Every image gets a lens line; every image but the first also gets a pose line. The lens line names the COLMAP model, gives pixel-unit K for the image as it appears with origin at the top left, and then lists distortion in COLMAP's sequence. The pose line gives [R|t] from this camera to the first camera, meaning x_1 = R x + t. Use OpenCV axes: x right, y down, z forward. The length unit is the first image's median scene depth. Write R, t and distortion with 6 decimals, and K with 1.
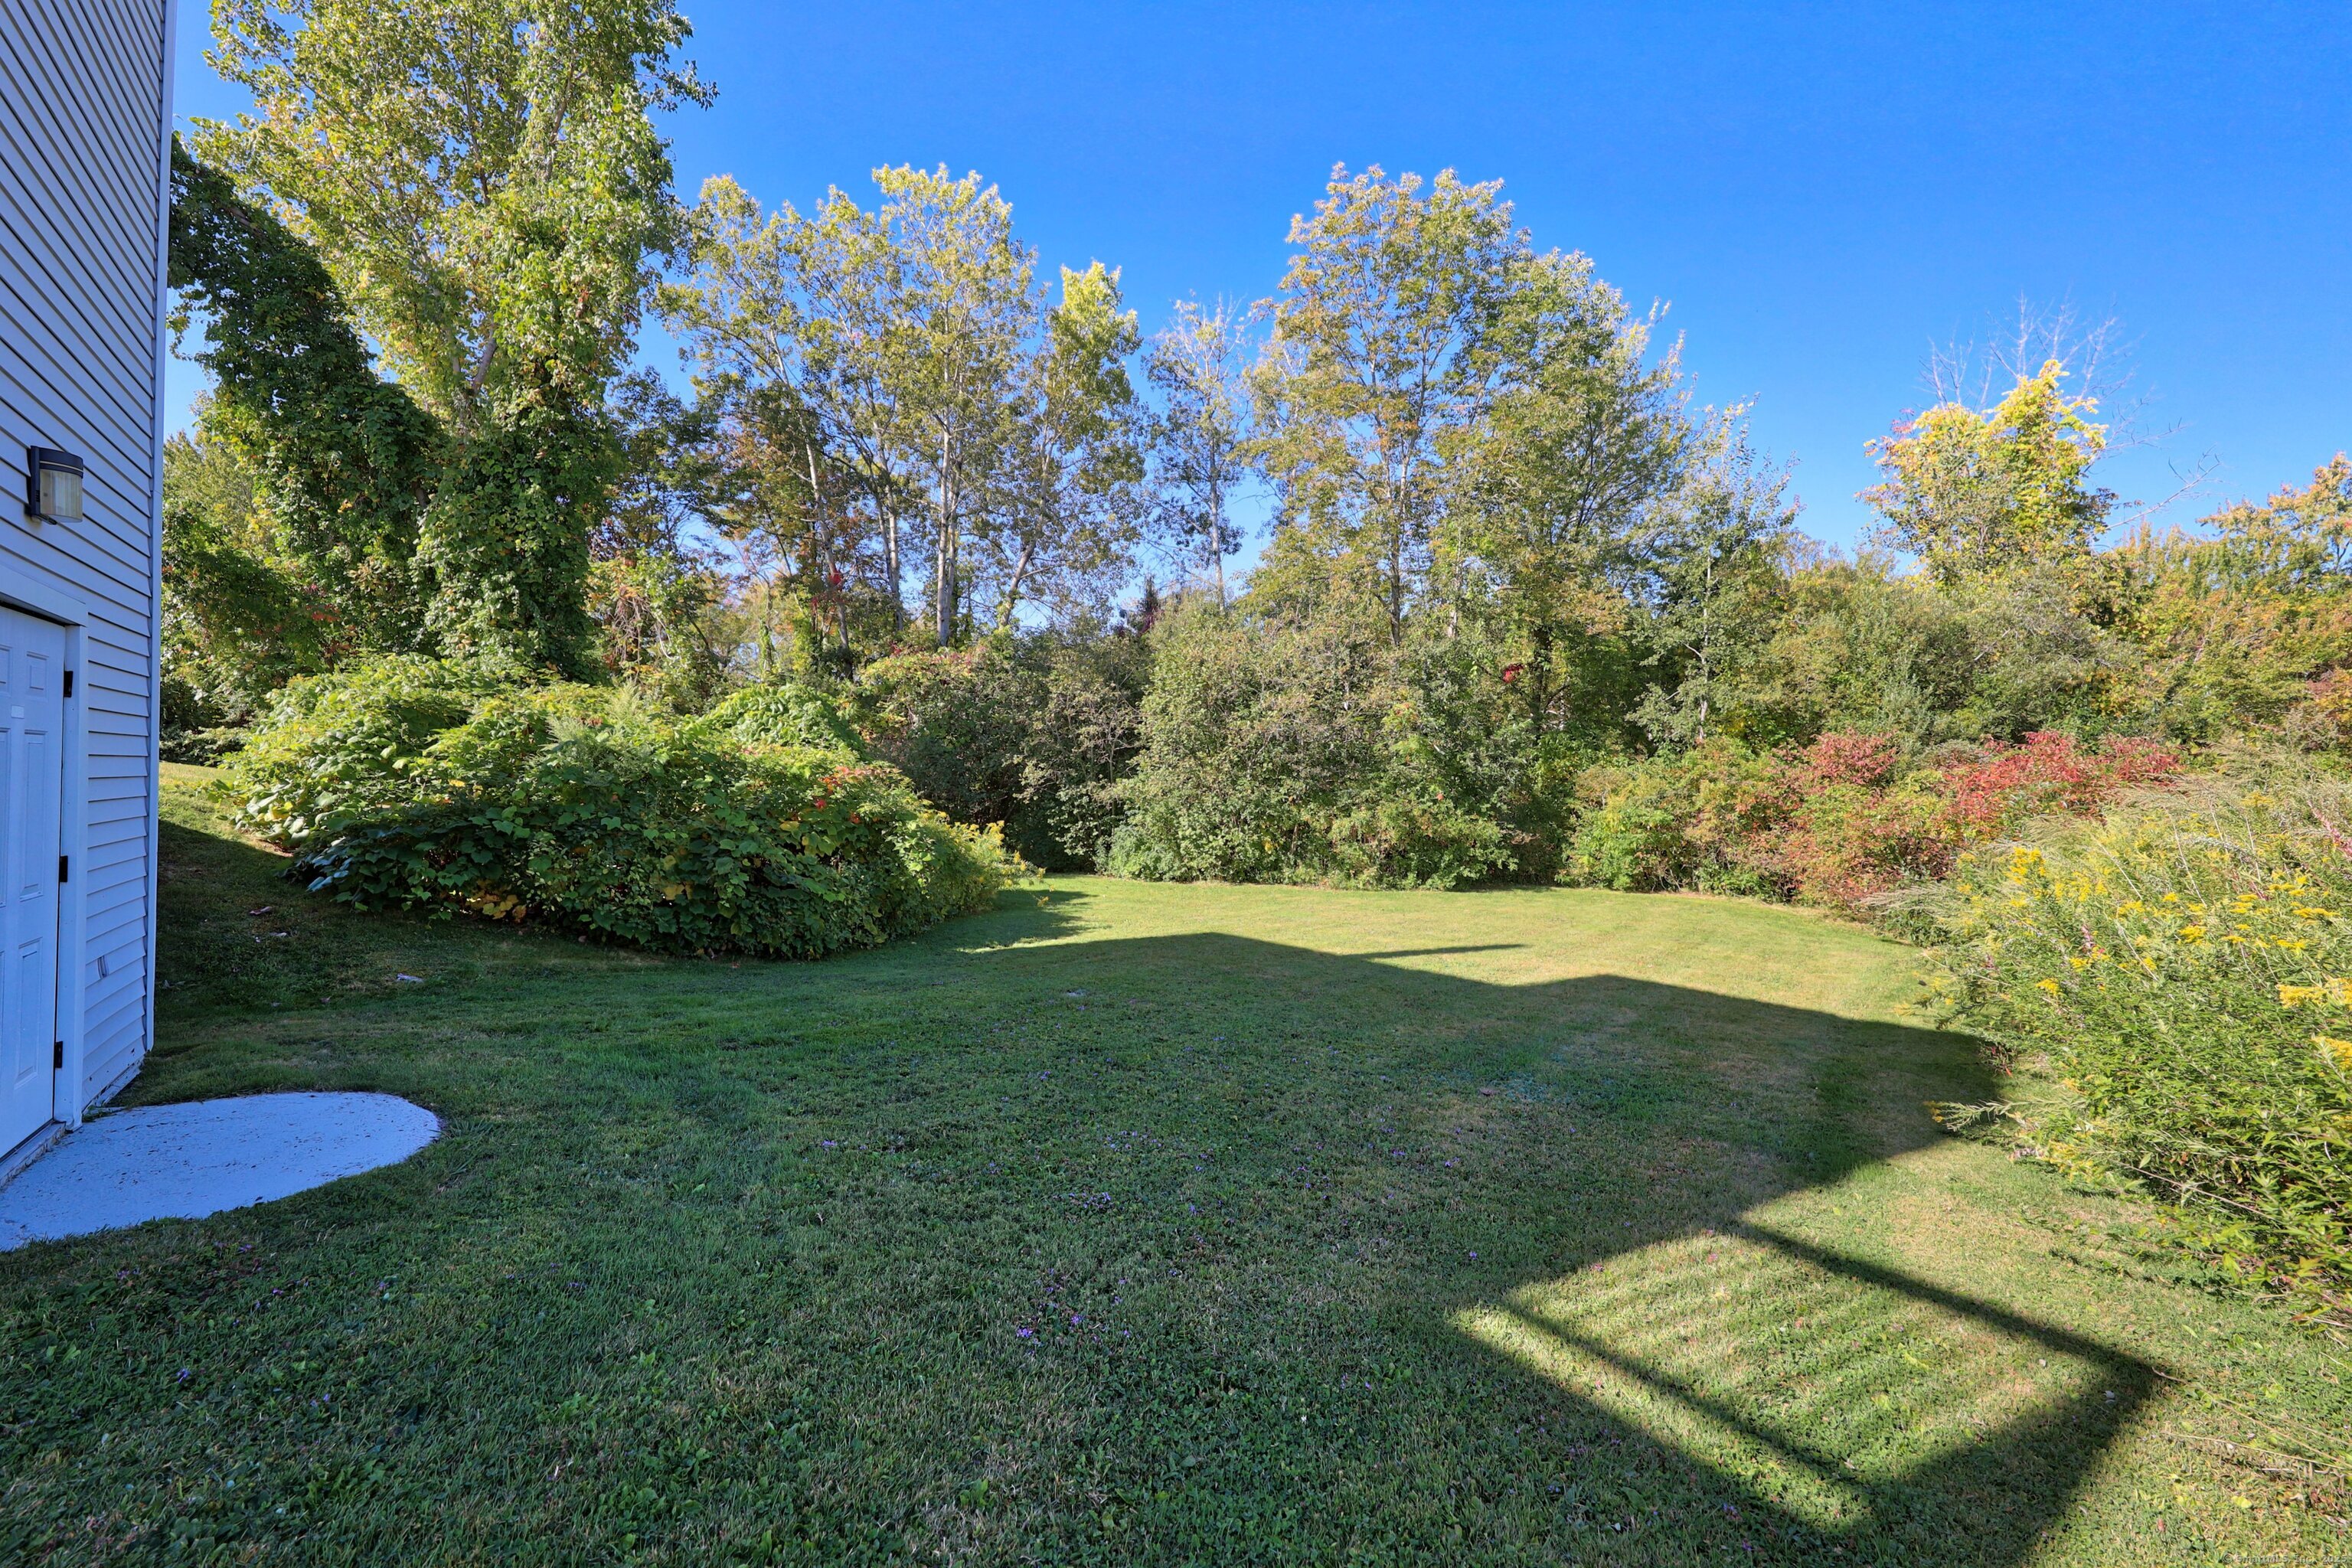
lens RADIAL K [[957.0, 0, 1176.0], [0, 957.0, 784.0], [0, 0, 1]] dist [-0.000602, -0.000151]
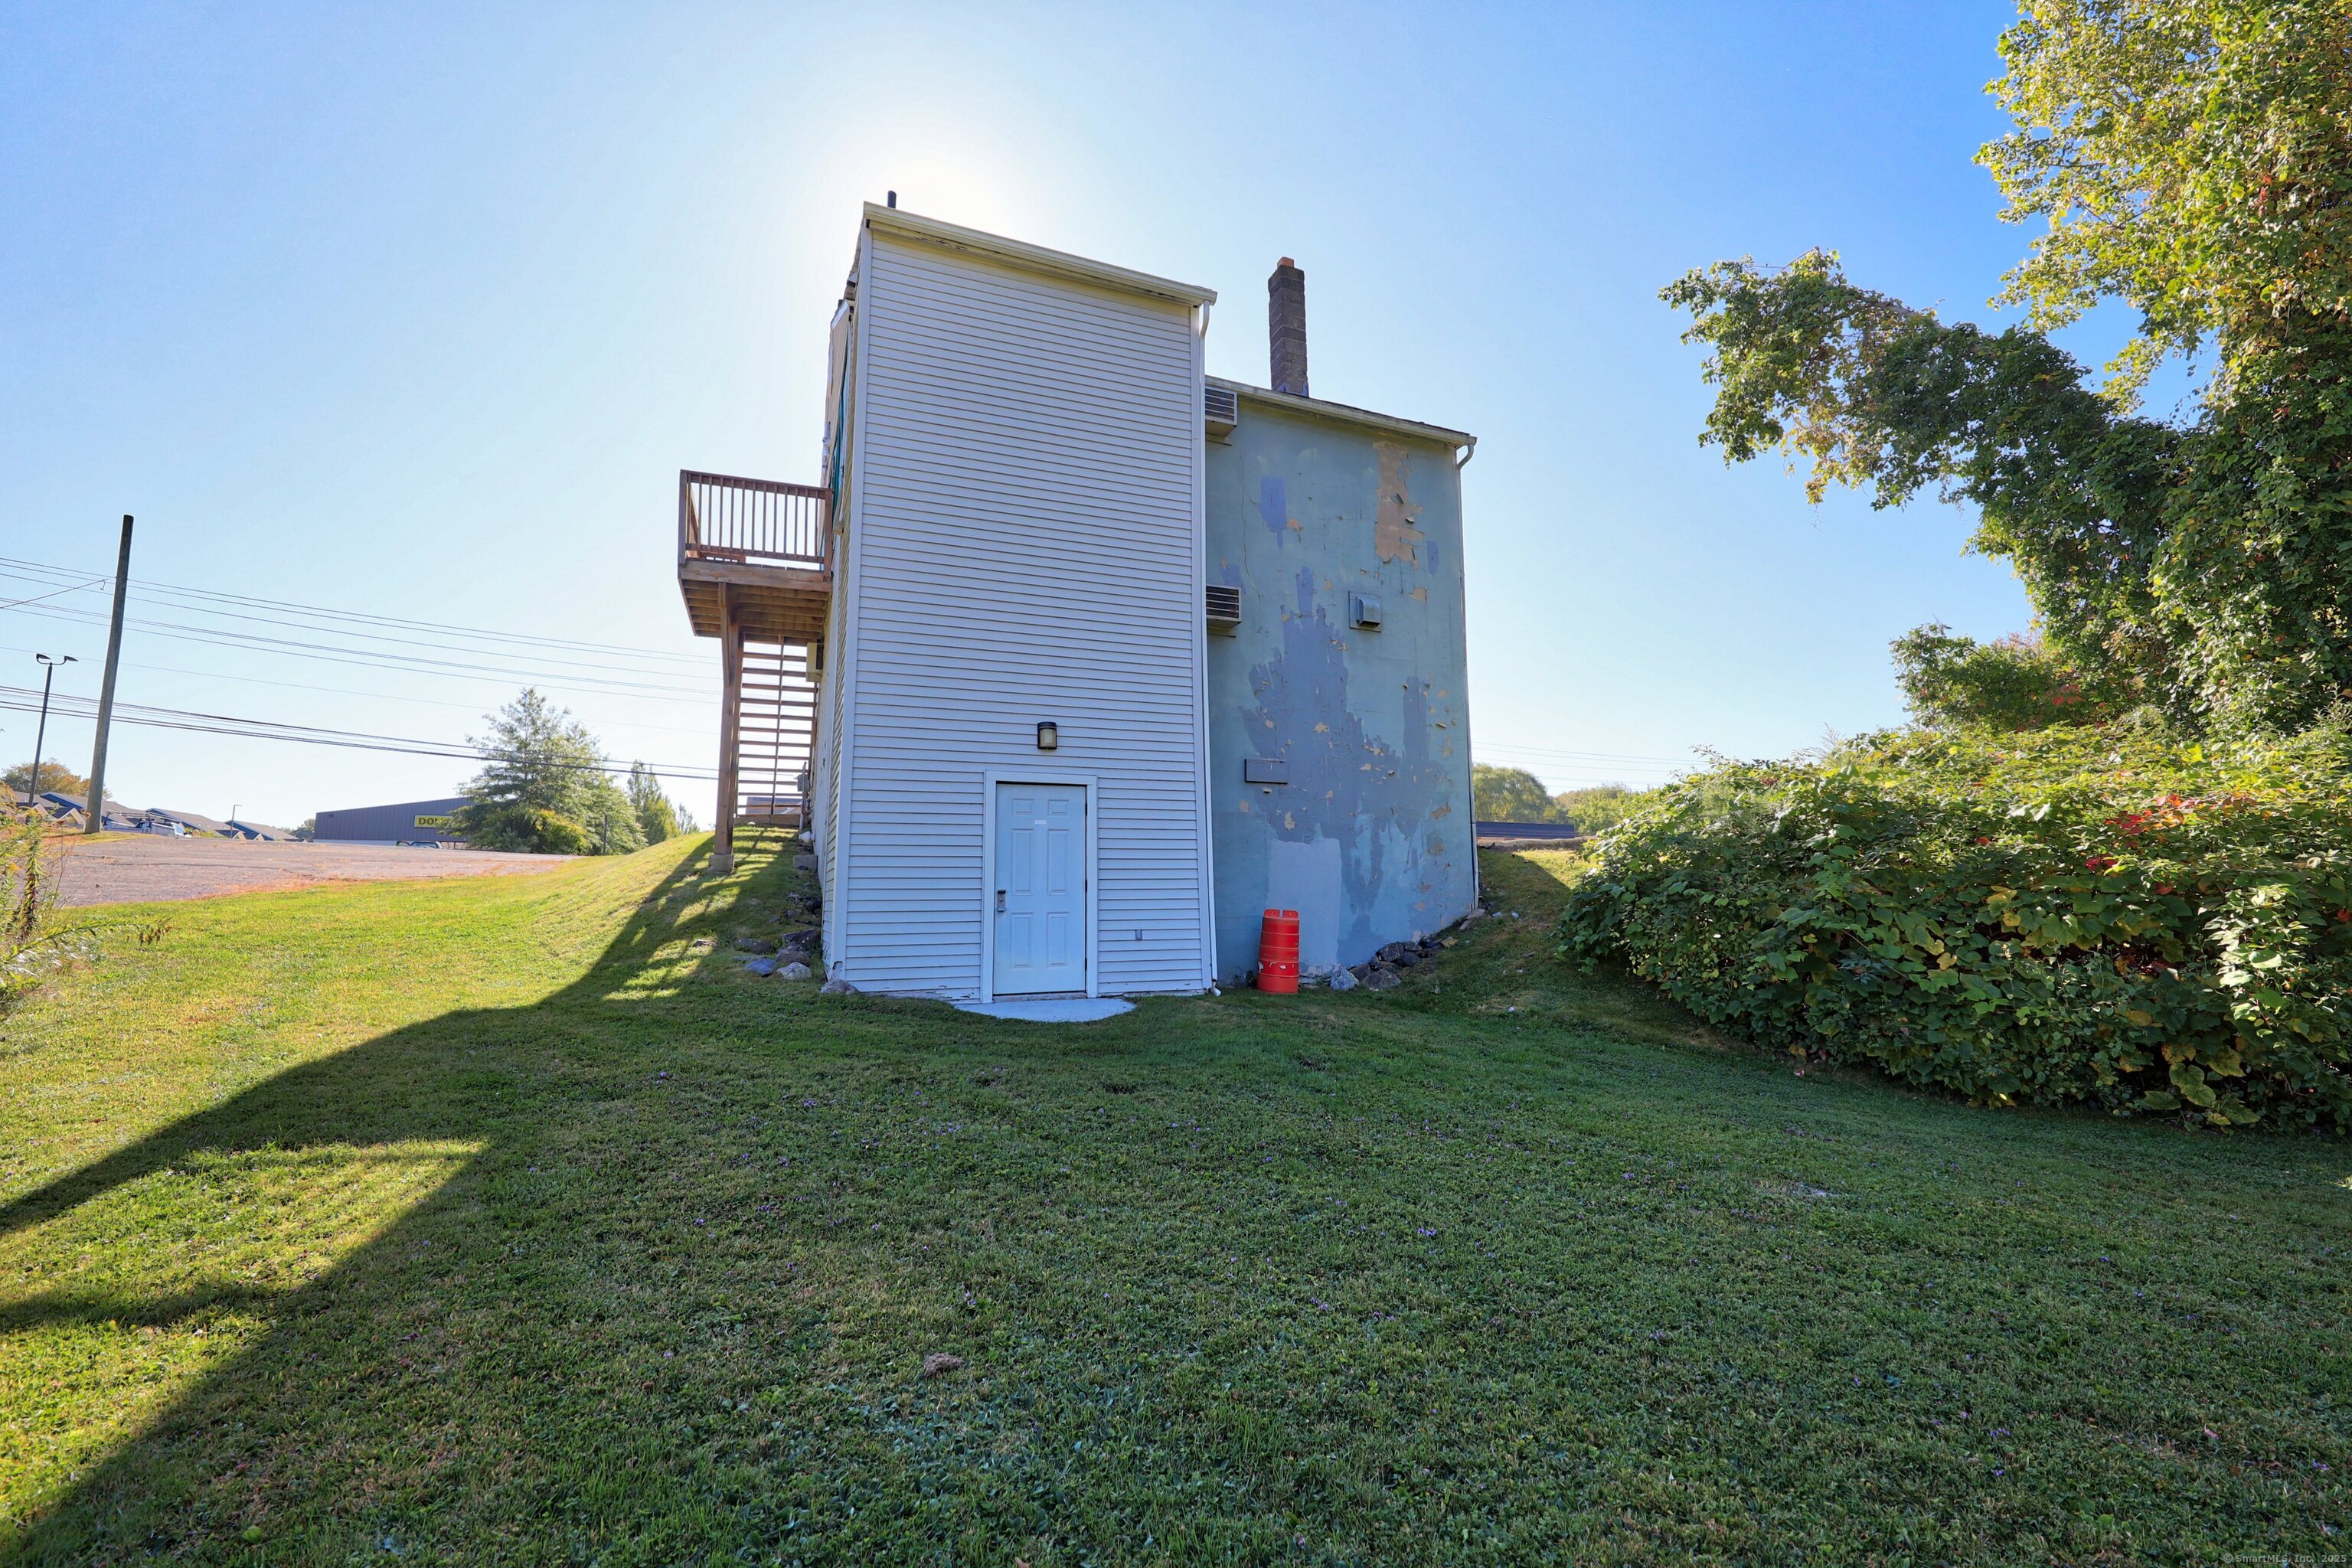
lens RADIAL K [[957.0, 0, 1176.0], [0, 957.0, 784.0], [0, 0, 1]] dist [-0.000602, -0.000151]
pose [[-0.280157, -0.112895, -0.953293, 0.243897], [-0.008391, 0.993311, -0.115168, 0.024568], [0.959918, -0.024266, -0.279230, 0.404543]]
